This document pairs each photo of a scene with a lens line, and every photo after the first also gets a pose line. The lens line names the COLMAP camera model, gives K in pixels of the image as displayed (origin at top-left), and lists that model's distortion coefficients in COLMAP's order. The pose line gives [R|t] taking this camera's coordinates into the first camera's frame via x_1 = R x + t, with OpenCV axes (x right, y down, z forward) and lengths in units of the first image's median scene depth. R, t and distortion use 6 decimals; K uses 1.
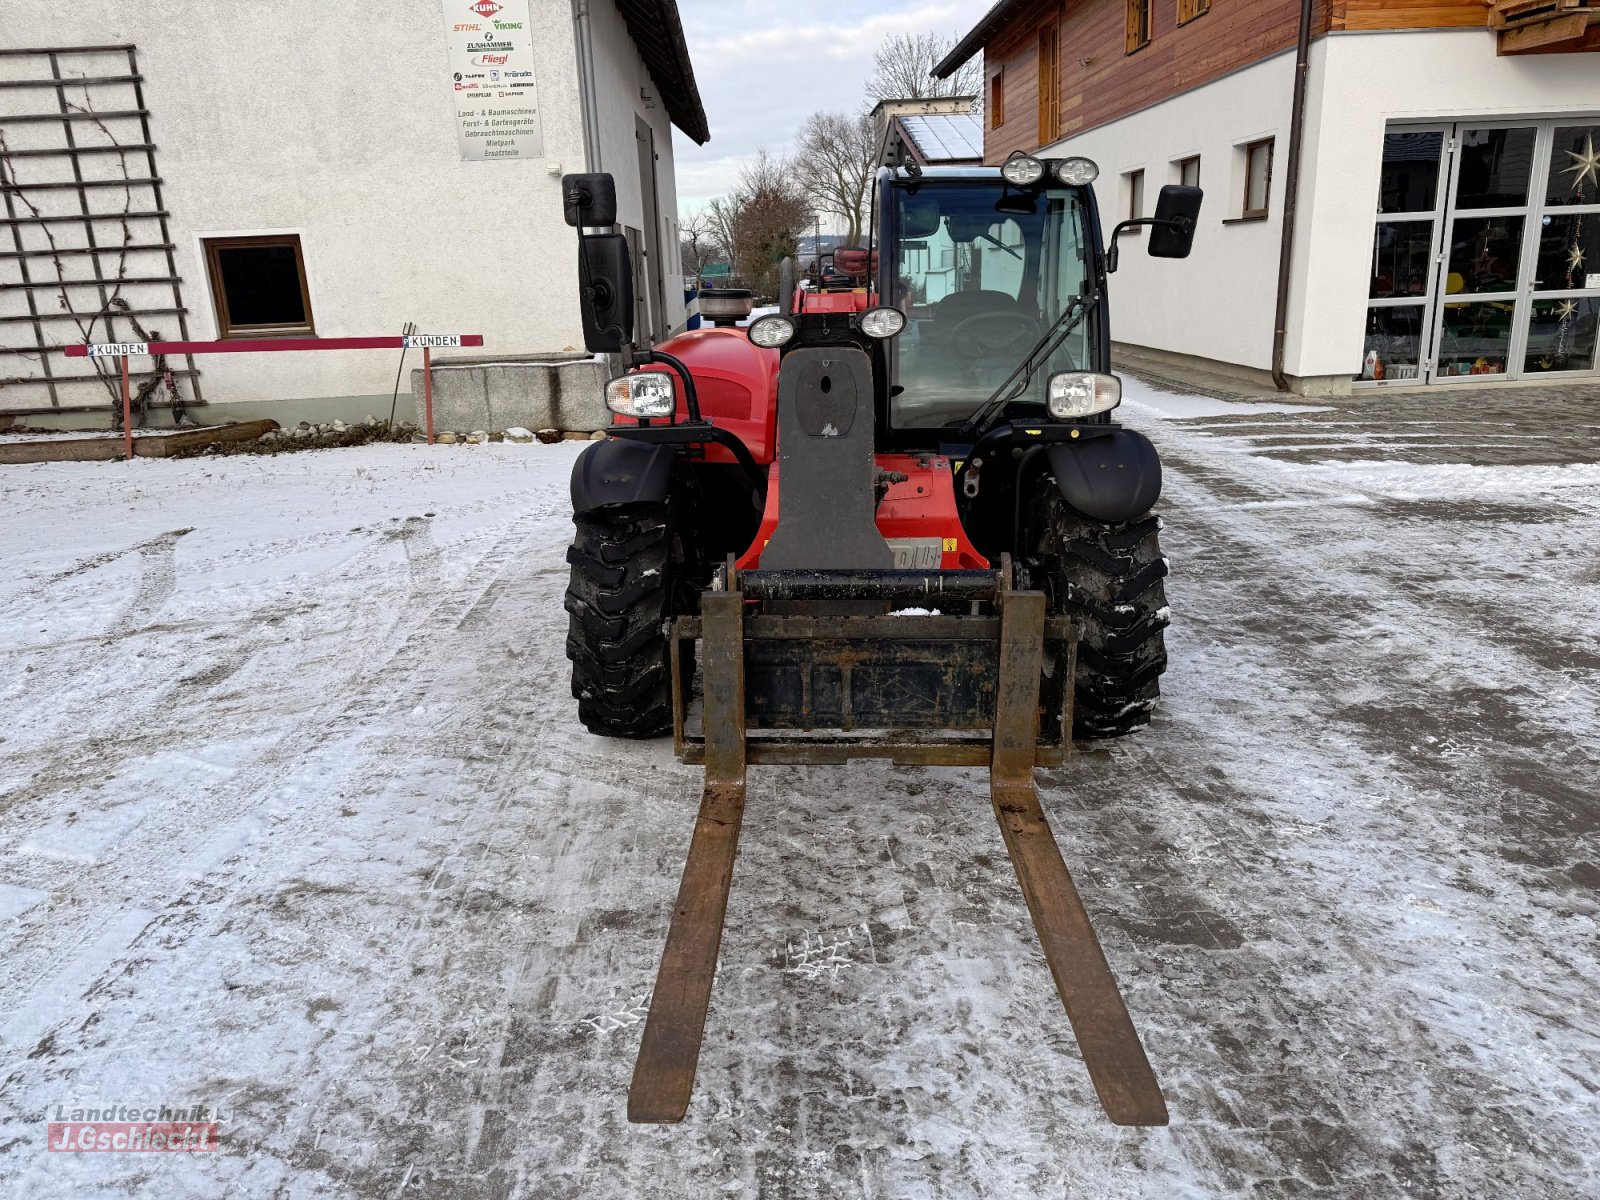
lens RADIAL K [[1125.8, 0, 798.3], [0, 1125.8, 601.1], [0, 0, 1]] dist [0.033156, -0.040378]
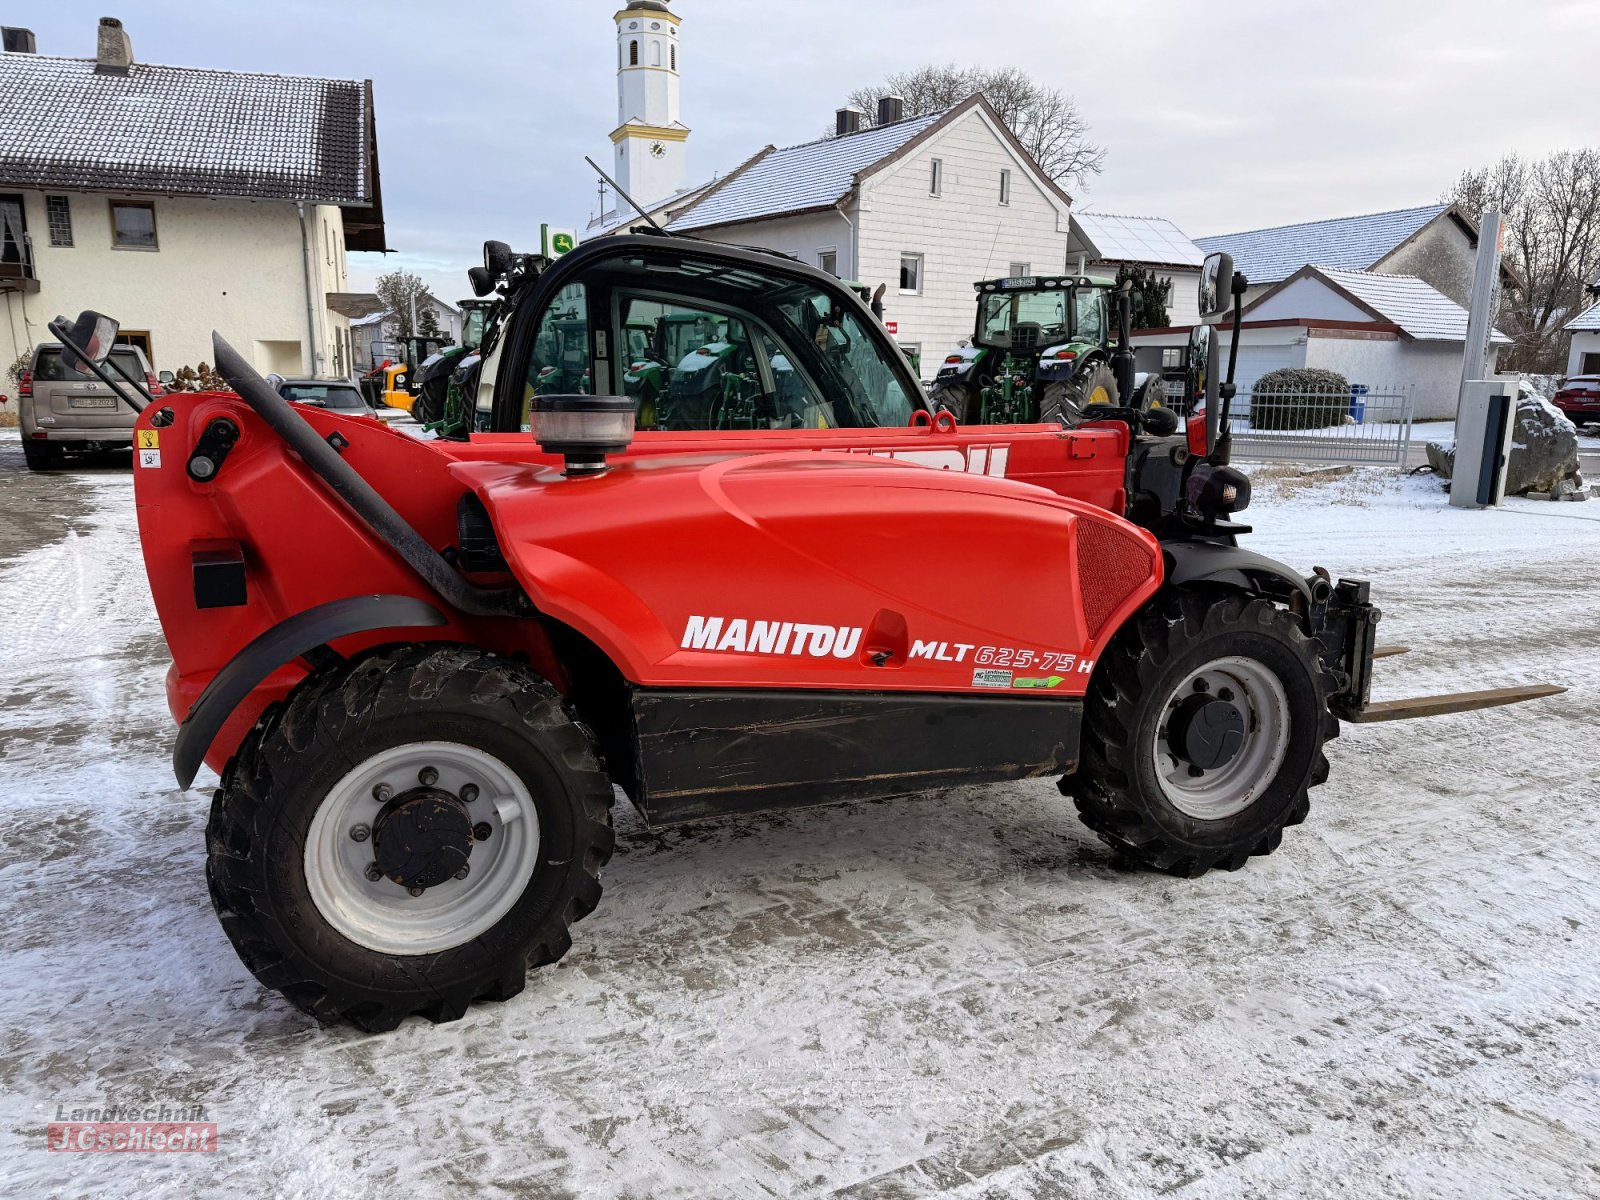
lens RADIAL K [[1123.5, 0, 805.7], [0, 1123.5, 598.3], [0, 0, 1]] dist [0.051188, -0.060469]
pose [[-0.394379, -0.151665, 0.906346, -0.589703], [0.262879, 0.926450, 0.269416, -0.298000], [-0.880545, 0.344511, -0.325503, 1.089809]]
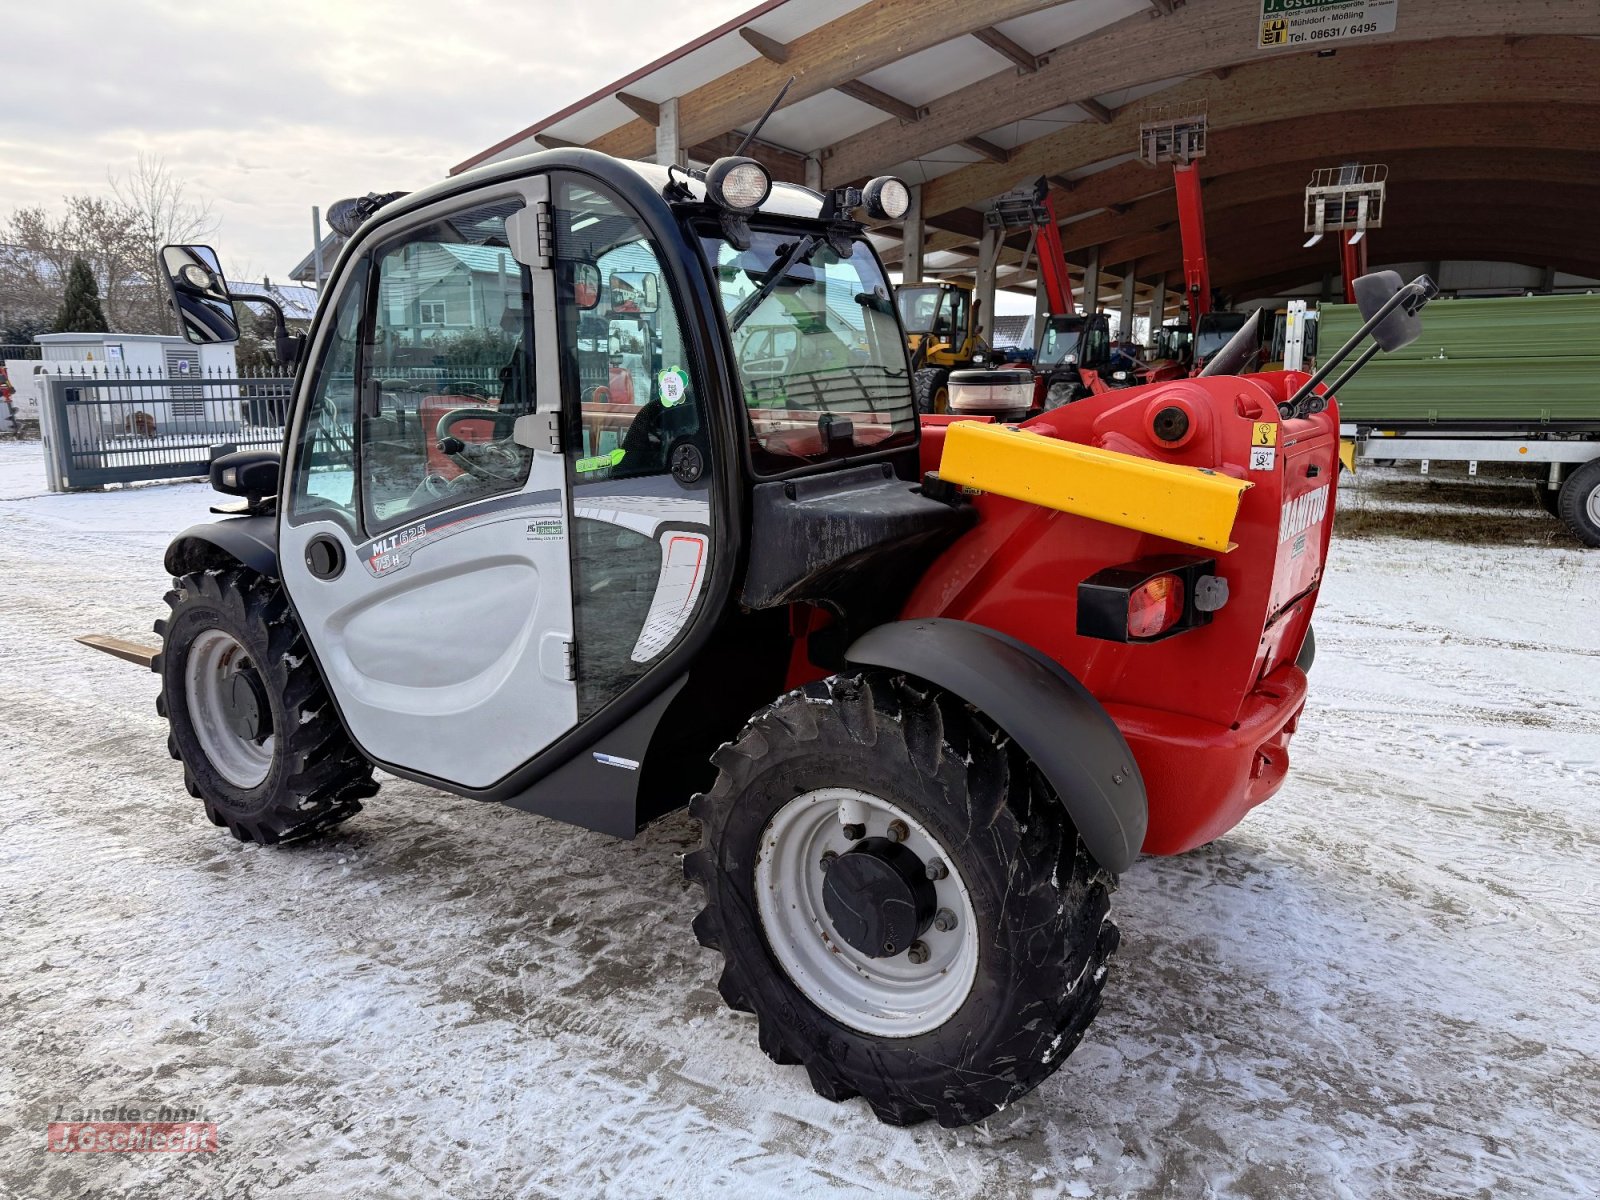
lens RADIAL K [[1121.1, 0, 793.6], [0, 1121.1, 602.5], [0, 0, 1]] dist [0.024774, -0.029181]
pose [[-0.546715, 0.205059, -0.811821, 0.536378], [-0.217363, 0.901553, 0.374106, -0.364930], [0.808614, 0.380989, -0.448320, 1.221482]]
